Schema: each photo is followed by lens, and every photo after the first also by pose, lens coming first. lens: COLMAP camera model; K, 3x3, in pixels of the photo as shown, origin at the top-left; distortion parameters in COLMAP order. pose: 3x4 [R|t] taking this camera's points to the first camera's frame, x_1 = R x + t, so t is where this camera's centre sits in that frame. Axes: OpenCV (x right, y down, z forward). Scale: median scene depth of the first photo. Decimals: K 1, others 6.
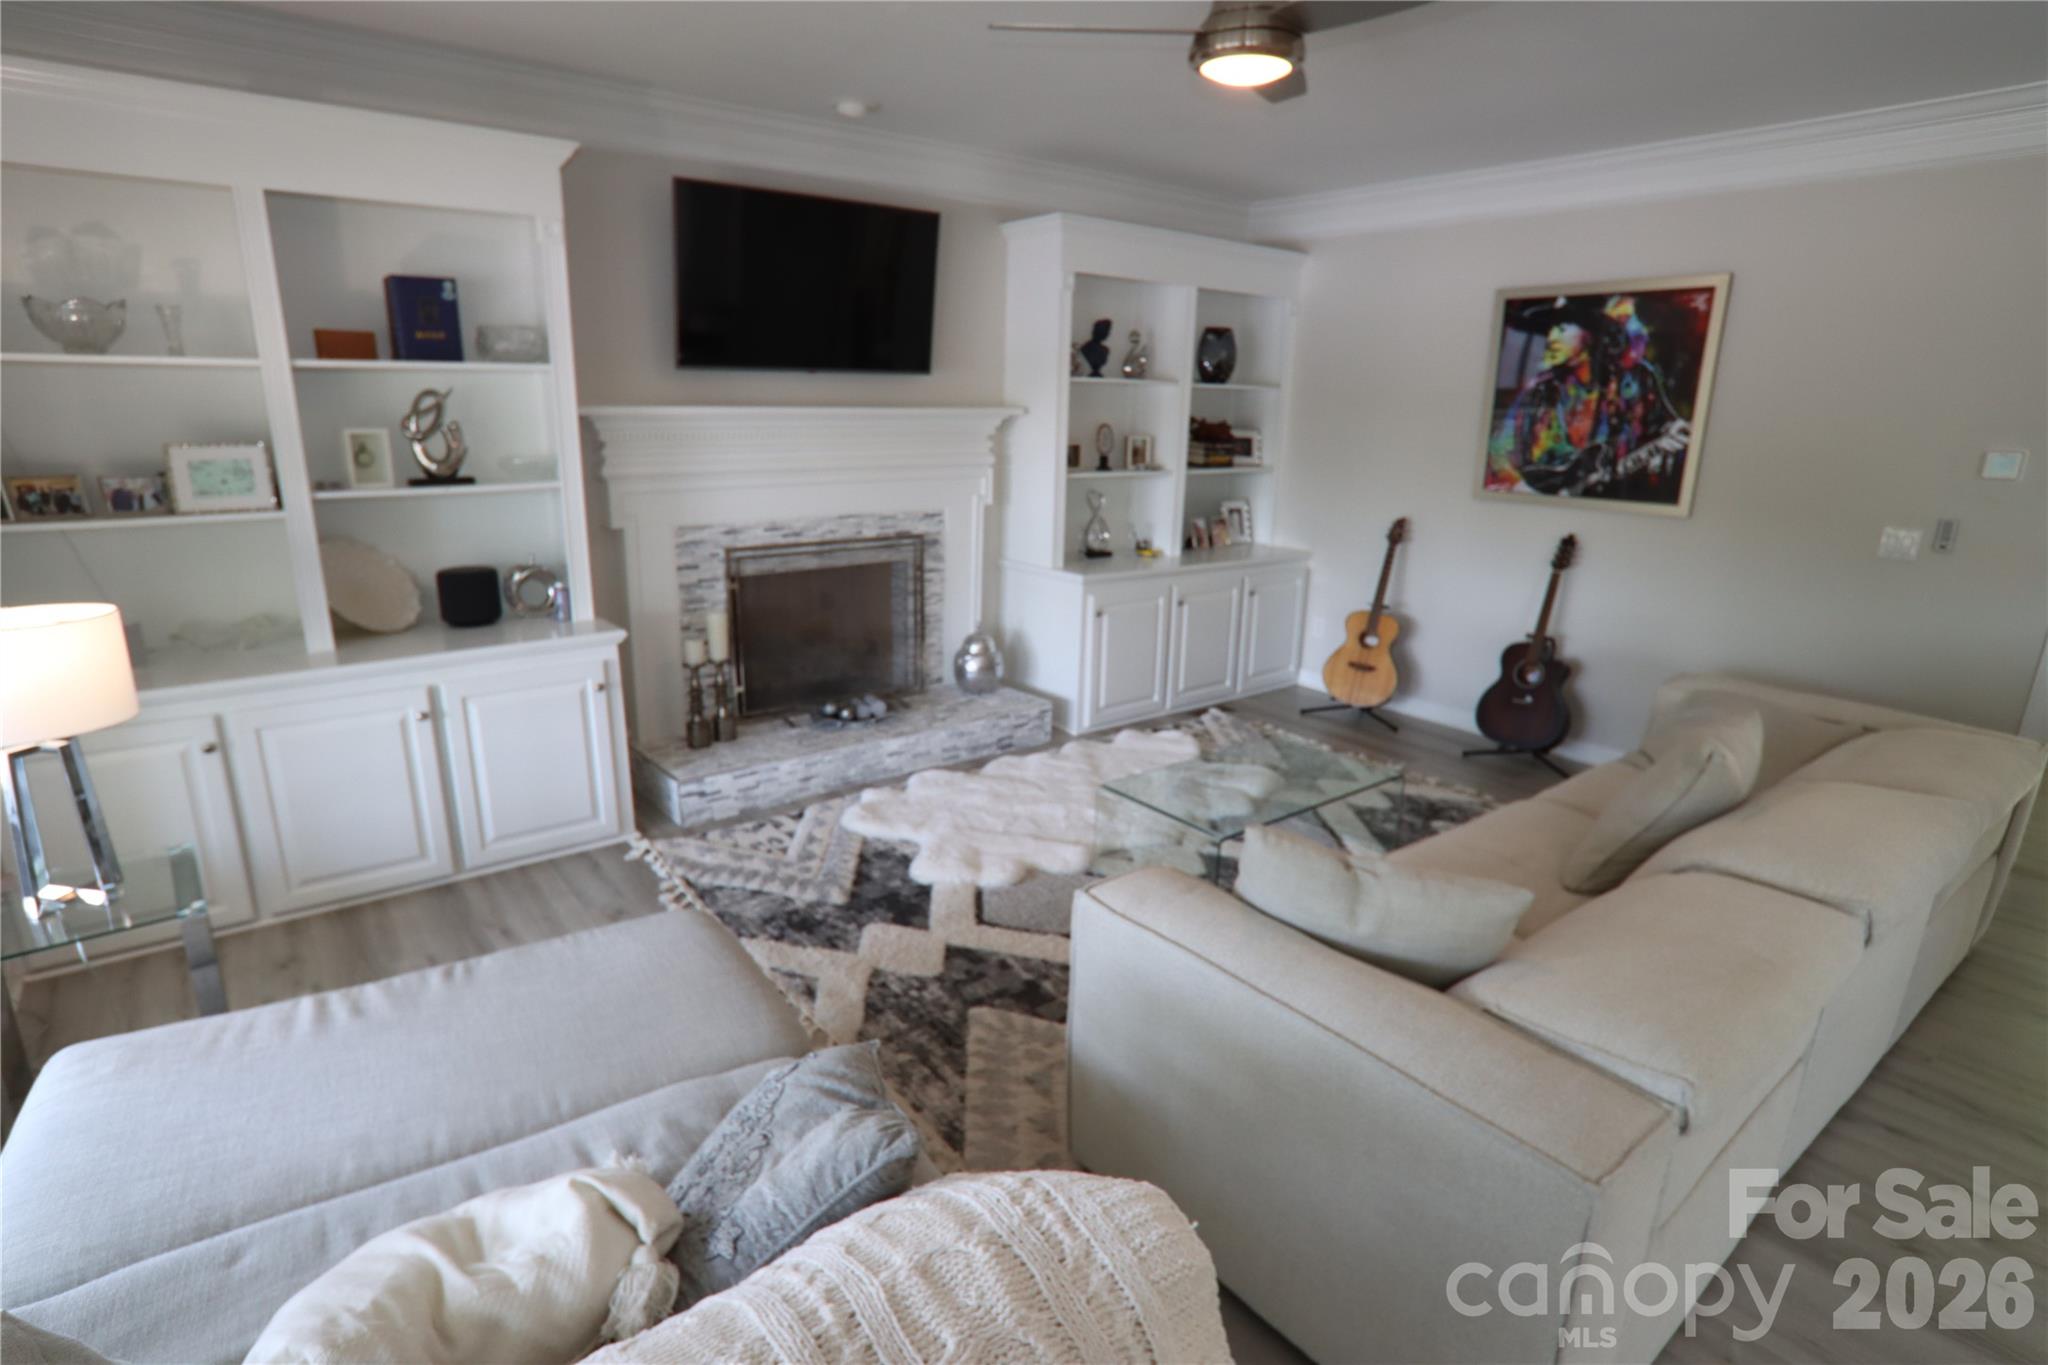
lens RADIAL K [[1046.7, 0, 1019.3], [0, 1046.7, 690.1], [0, 0, 1]] dist [-0.045208, 0.019780]
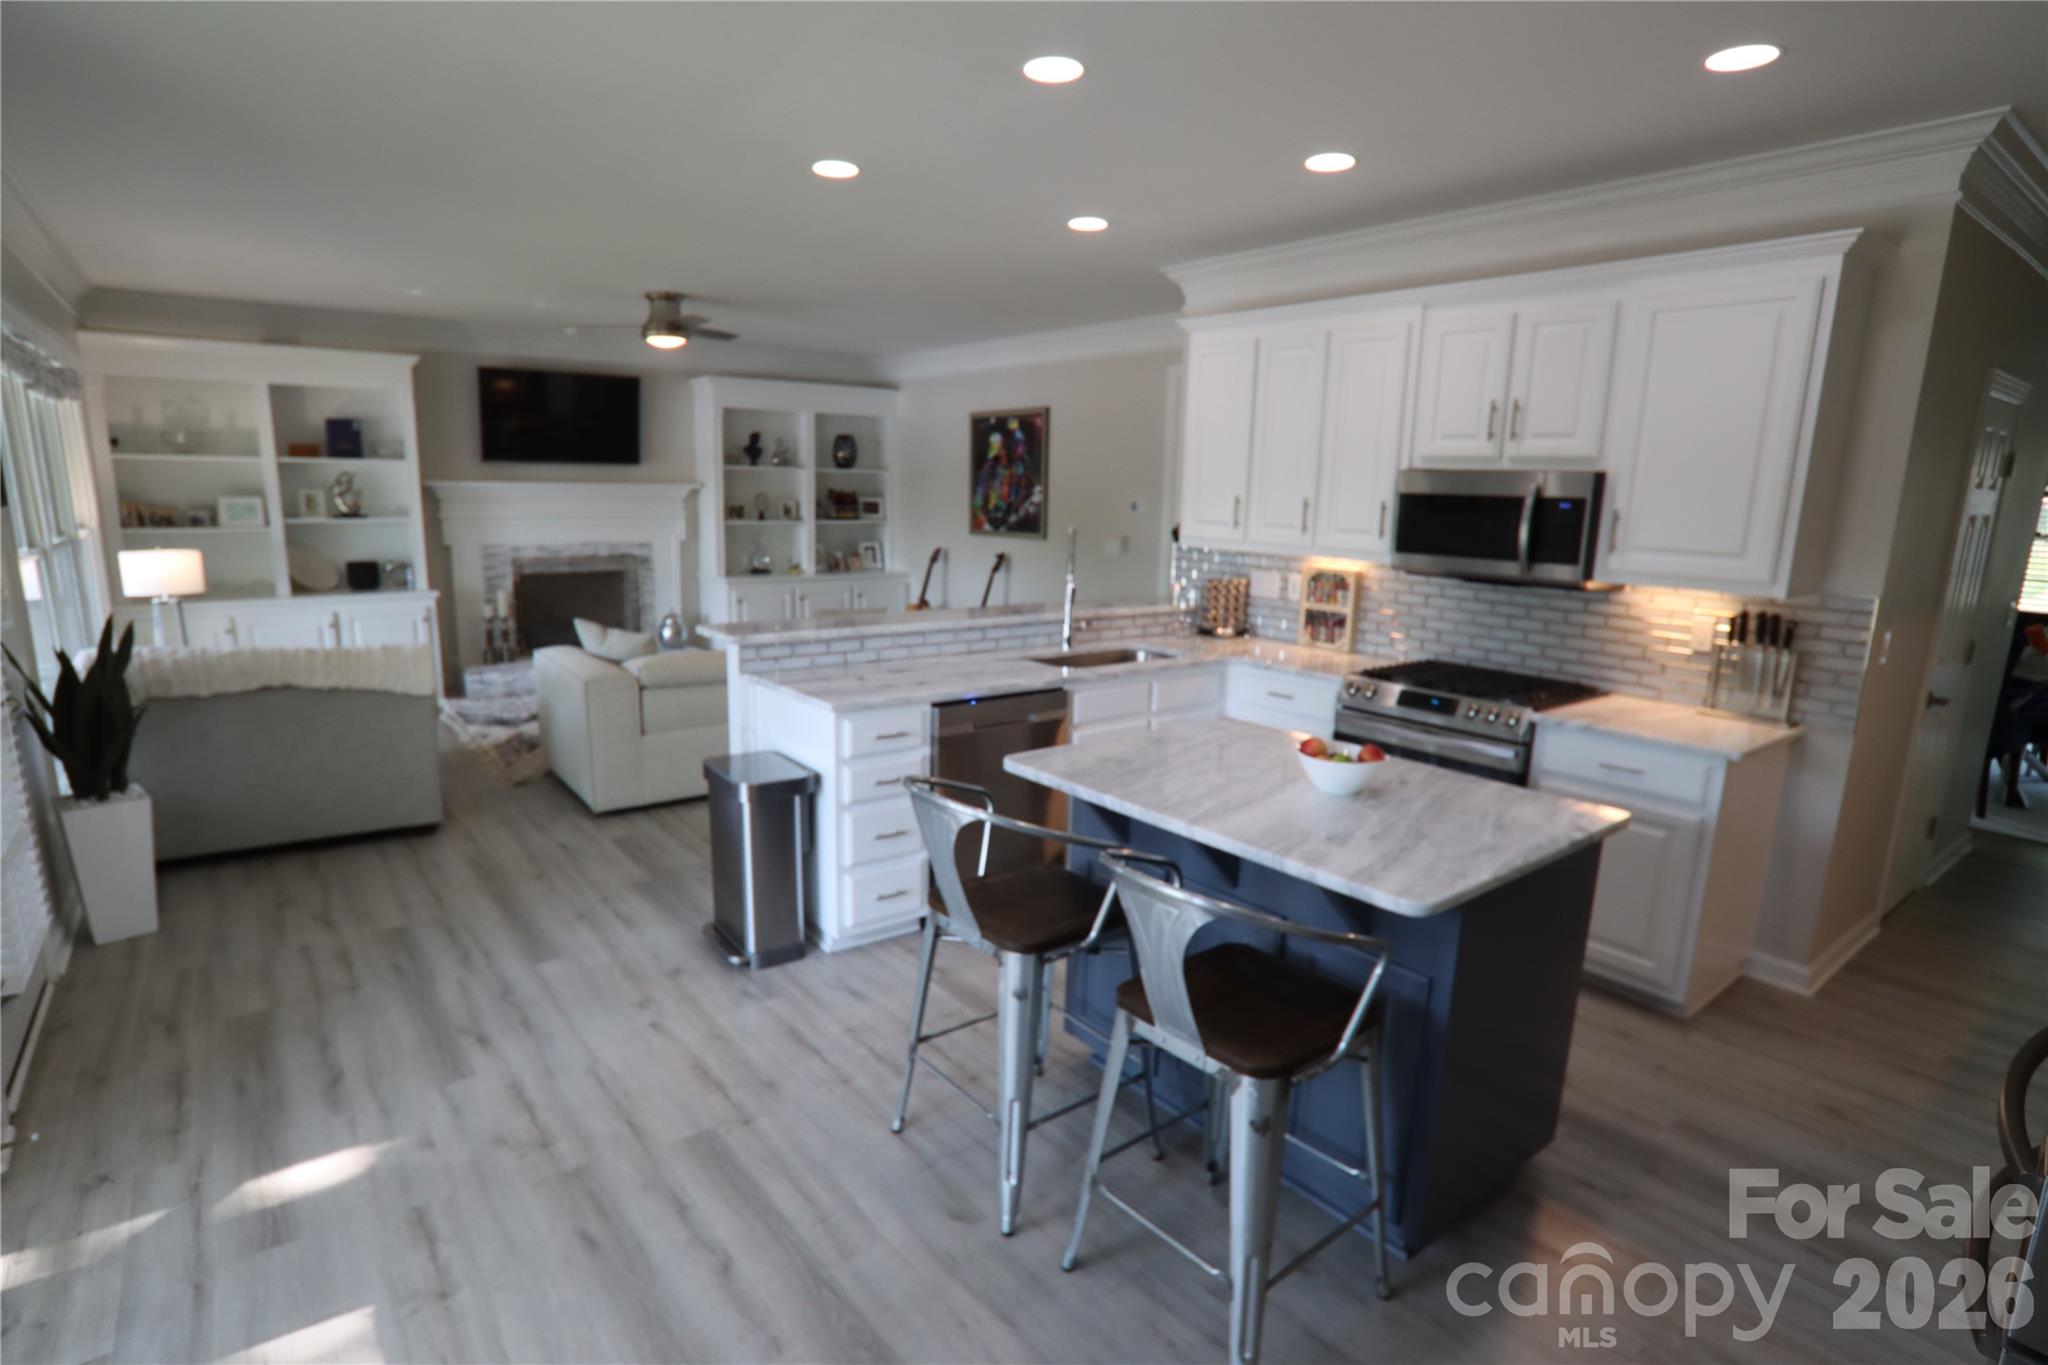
lens RADIAL K [[1046.7, 0, 1012.3], [0, 1046.7, 697.0], [0, 0, 1]] dist [-0.045208, 0.019780]
pose [[0.999980, 0.001815, -0.006133, 0.586082], [-0.002271, 0.997164, -0.075227, 0.233256], [0.005979, 0.075239, 0.997148, -0.761476]]
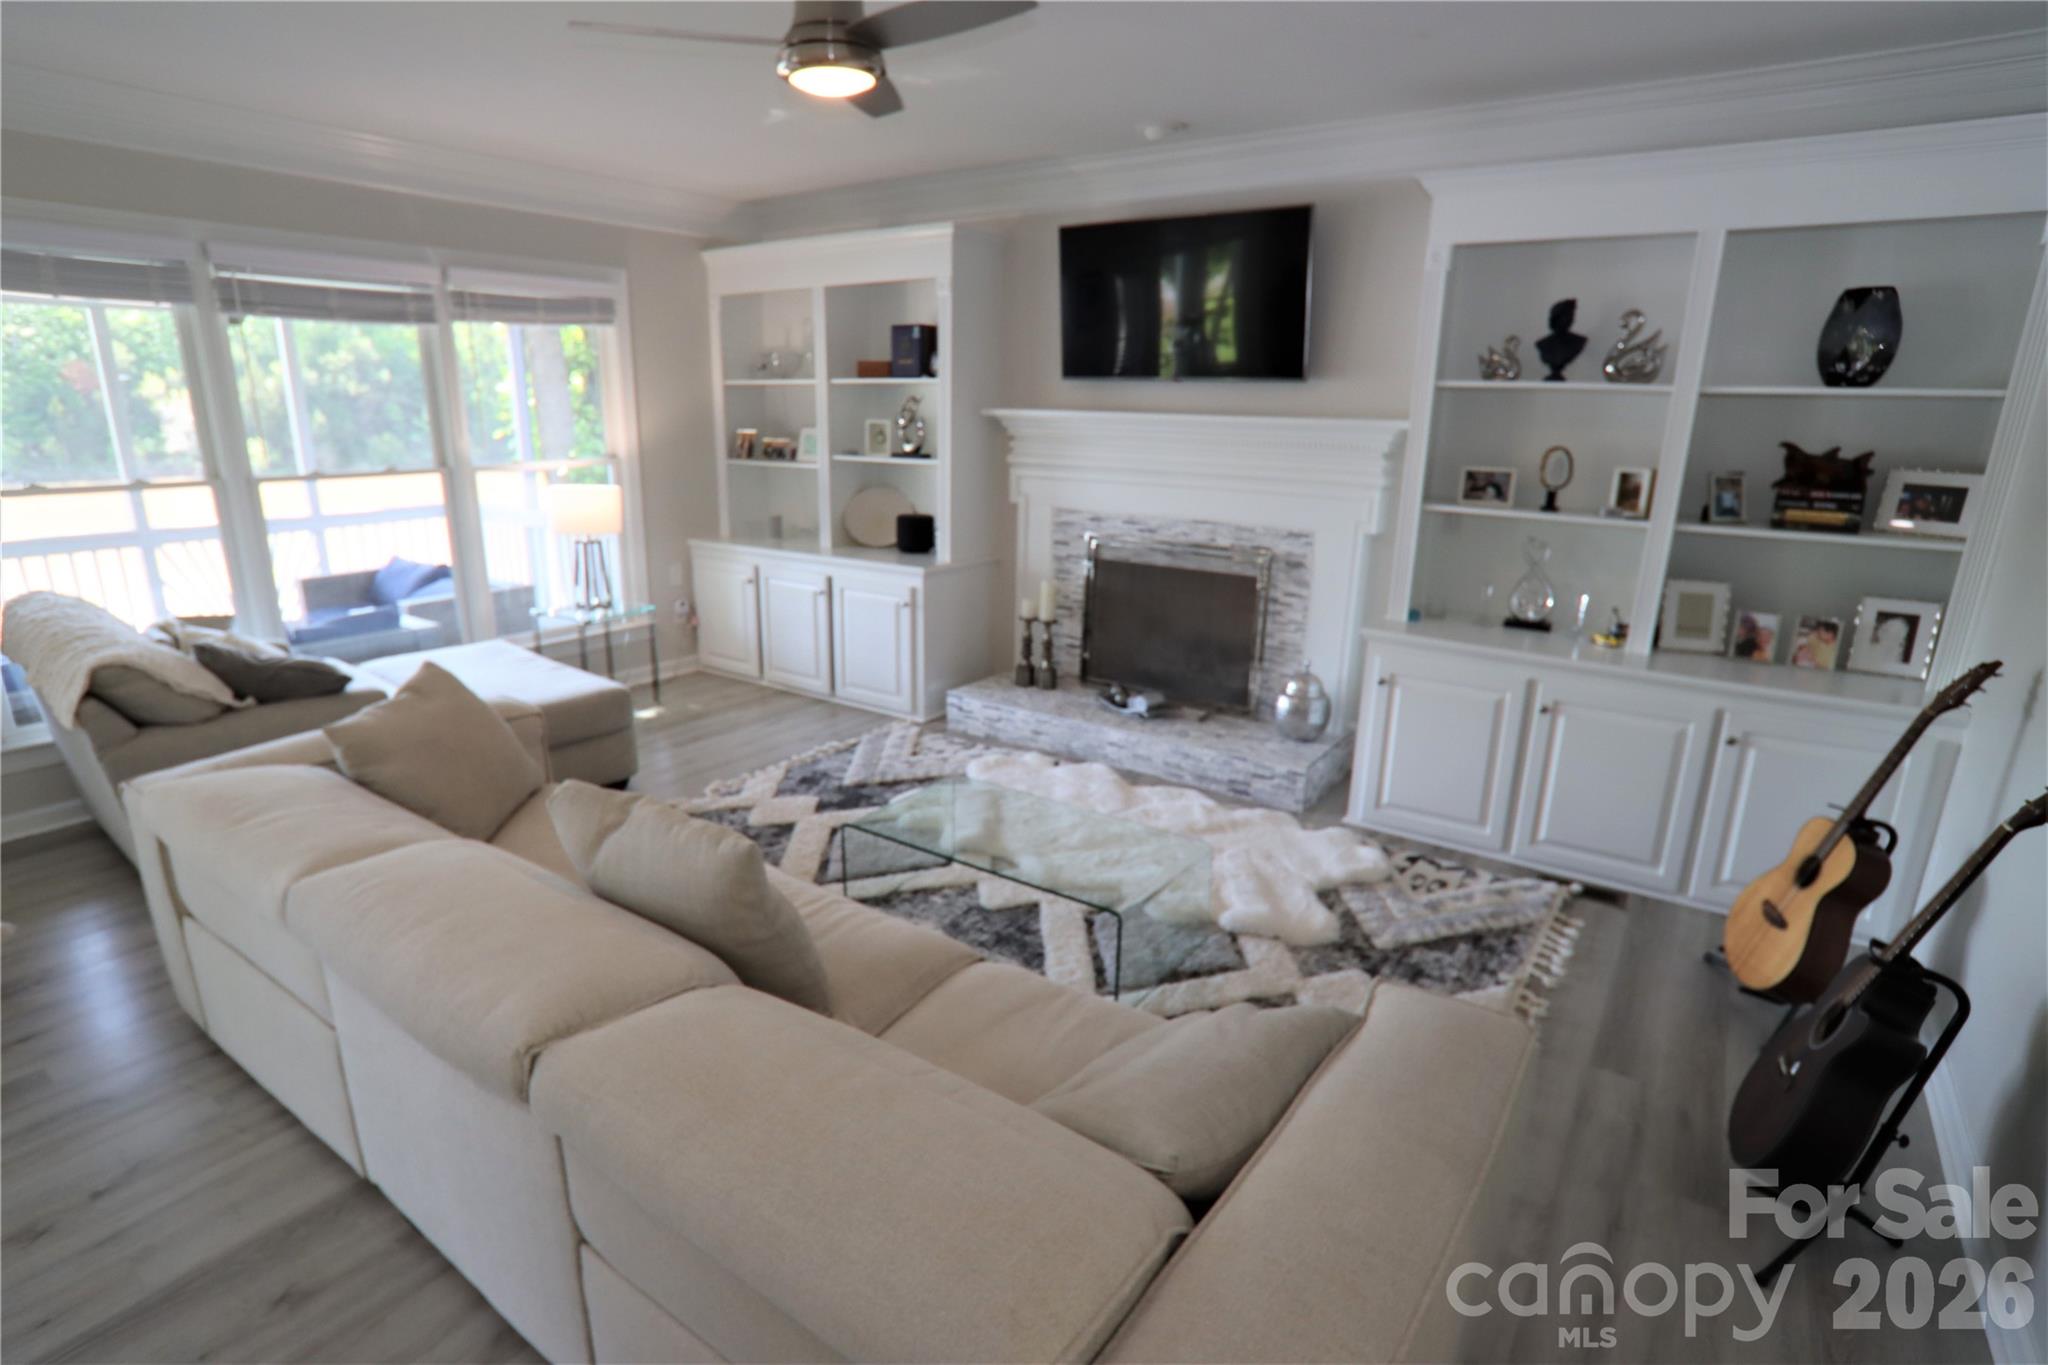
lens RADIAL K [[1046.7, 0, 978.3], [0, 1046.7, 690.9], [0, 0, 1]] dist [-0.045208, 0.019780]
pose [[0.284114, 0.248428, -0.926047, 0.783063], [-0.268770, 0.947760, 0.171793, -0.130561], [0.920349, 0.200085, 0.336042, 0.506900]]
